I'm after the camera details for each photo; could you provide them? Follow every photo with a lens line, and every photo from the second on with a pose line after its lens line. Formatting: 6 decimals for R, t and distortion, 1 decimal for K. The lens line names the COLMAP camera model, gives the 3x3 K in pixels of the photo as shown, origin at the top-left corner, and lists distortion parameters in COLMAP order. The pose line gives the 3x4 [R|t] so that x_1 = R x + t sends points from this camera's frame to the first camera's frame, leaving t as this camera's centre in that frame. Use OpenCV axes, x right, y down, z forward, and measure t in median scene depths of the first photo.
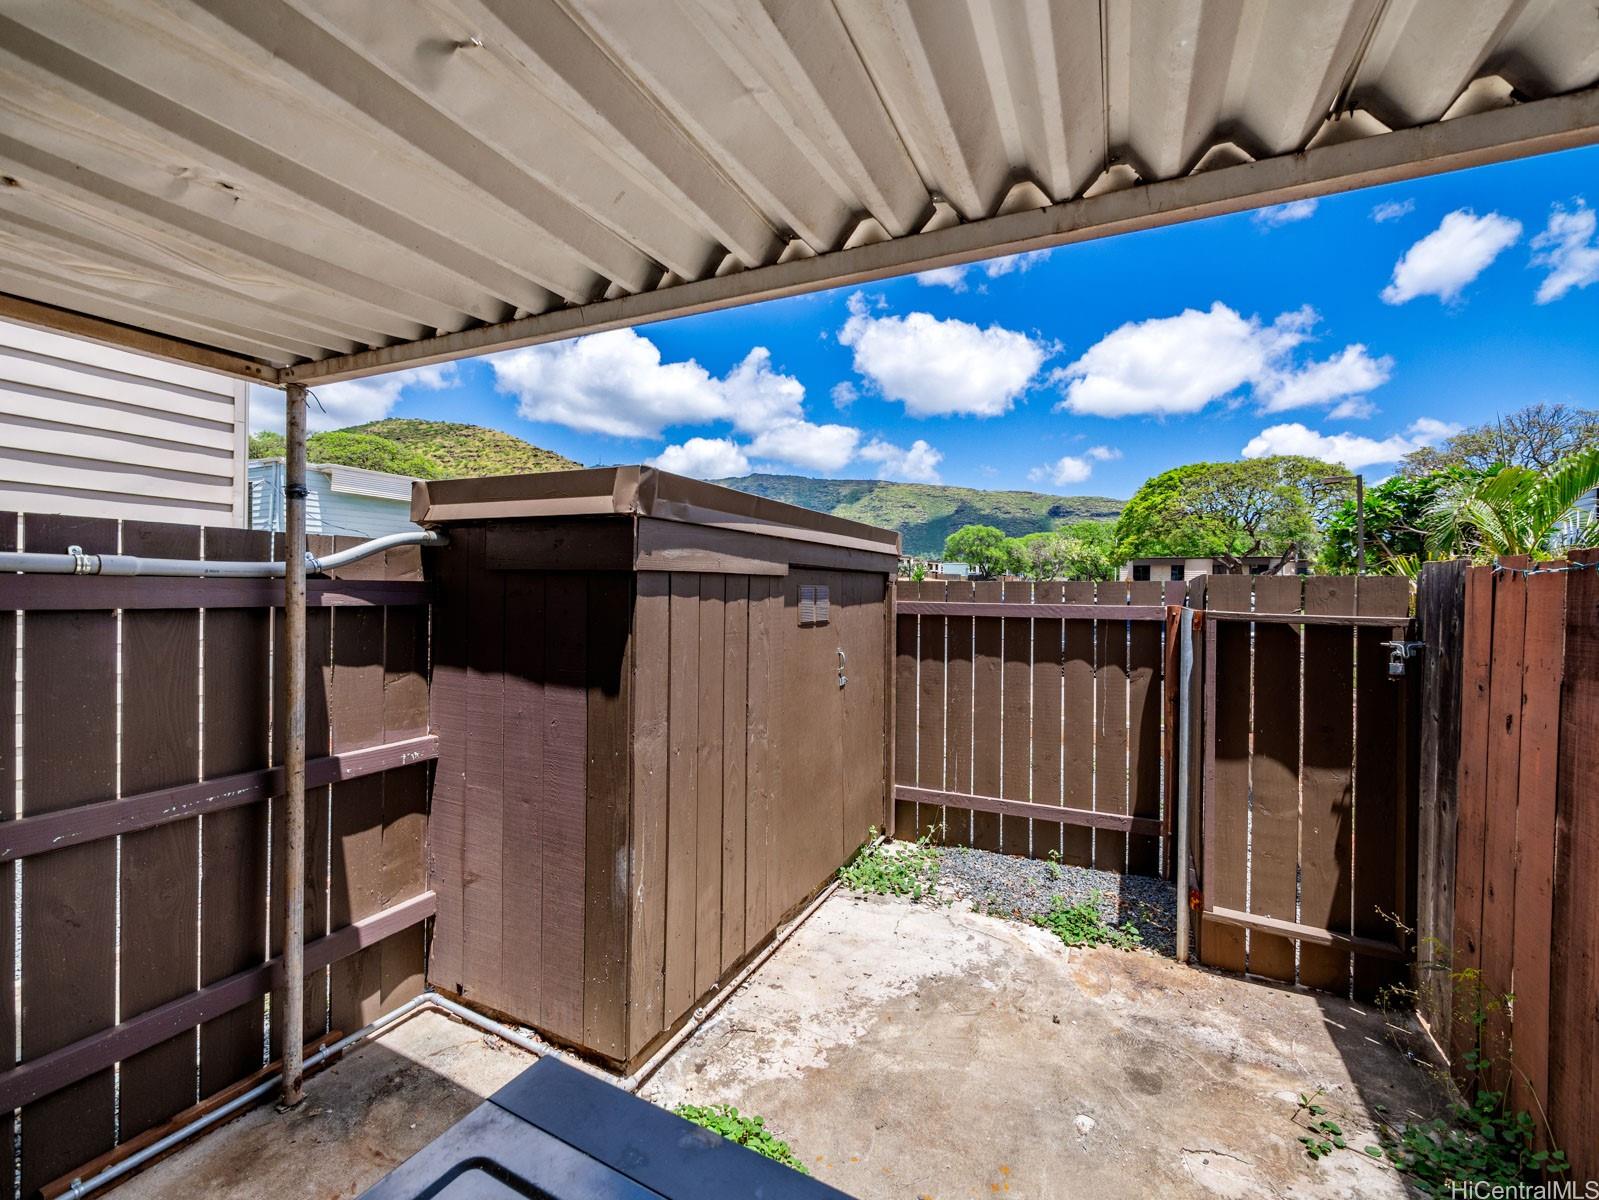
lens RADIAL K [[689.9, 0, 801.7], [0, 689.9, 595.9], [0, 0, 1]] dist [-0.007851, 0.000117]
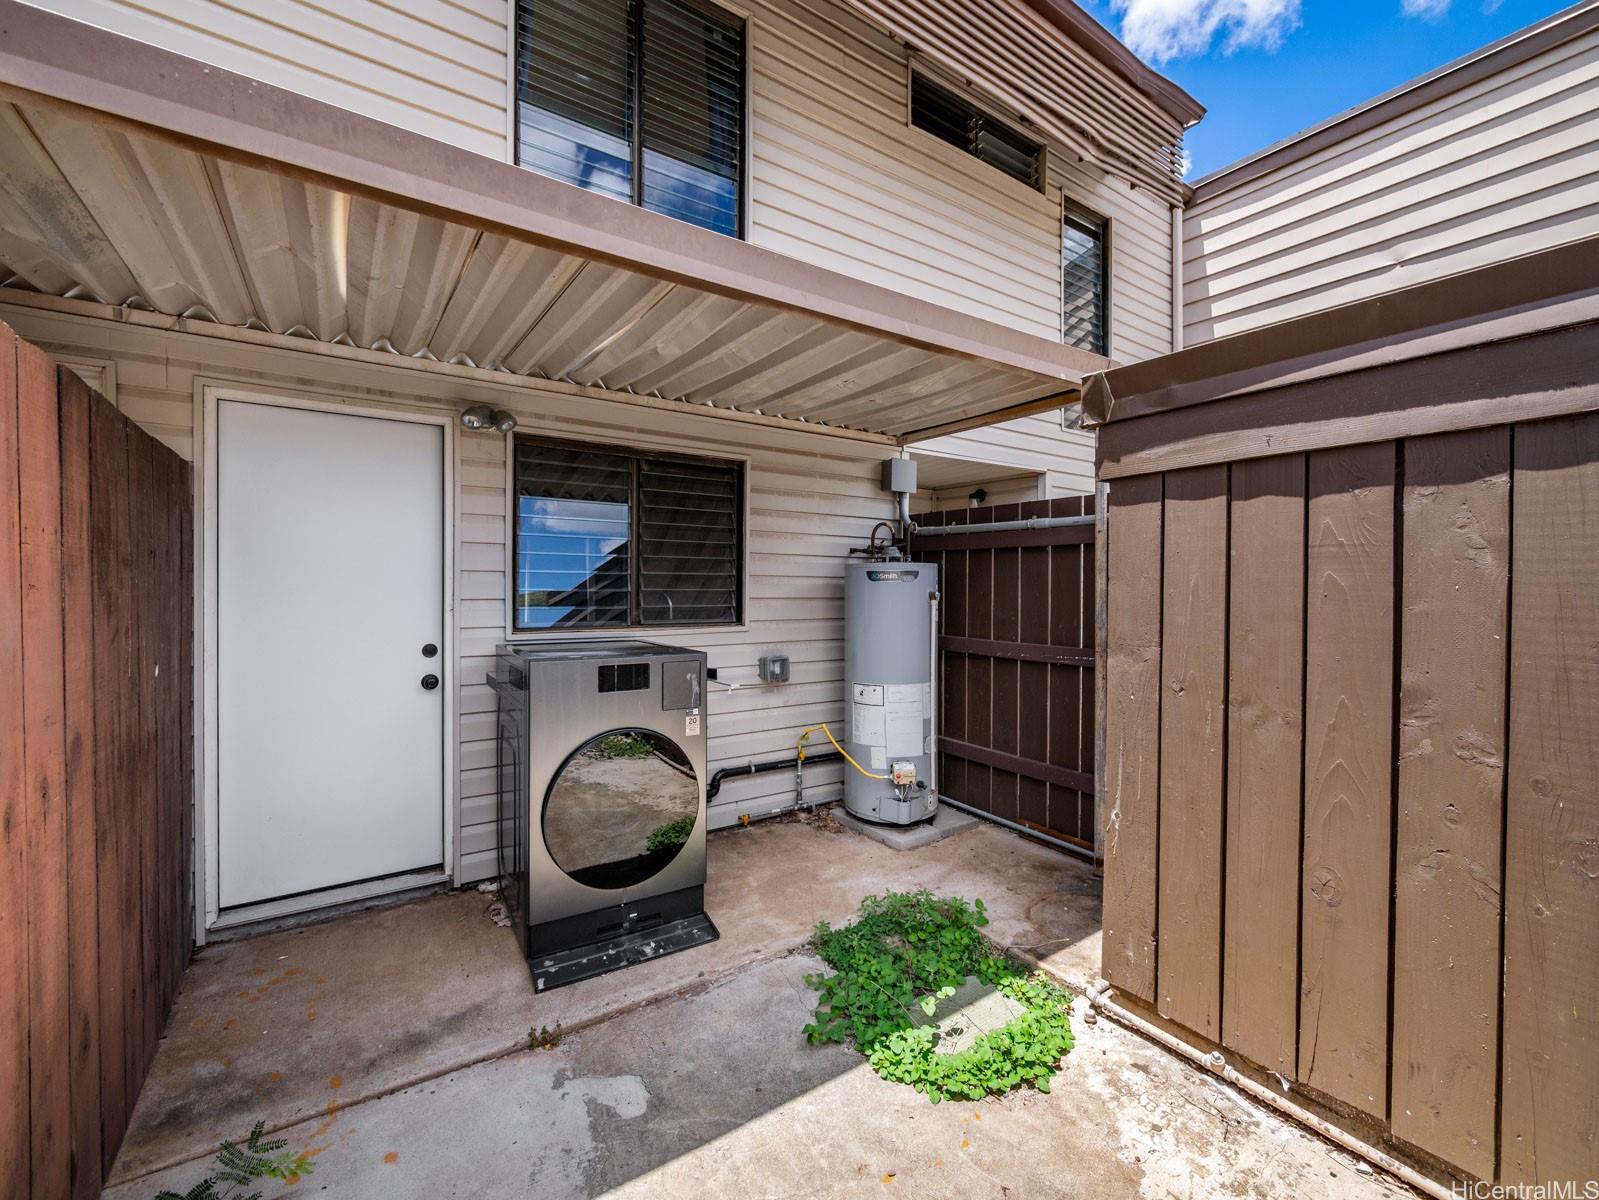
lens RADIAL K [[689.9, 0, 806.1], [0, 689.9, 598.2], [0, 0, 1]] dist [-0.007851, 0.000117]
pose [[-0.505532, -0.001316, -0.862807, 0.770298], [-0.025362, 0.999589, 0.013335, 0.120221], [0.862435, 0.028623, -0.505358, 1.053344]]
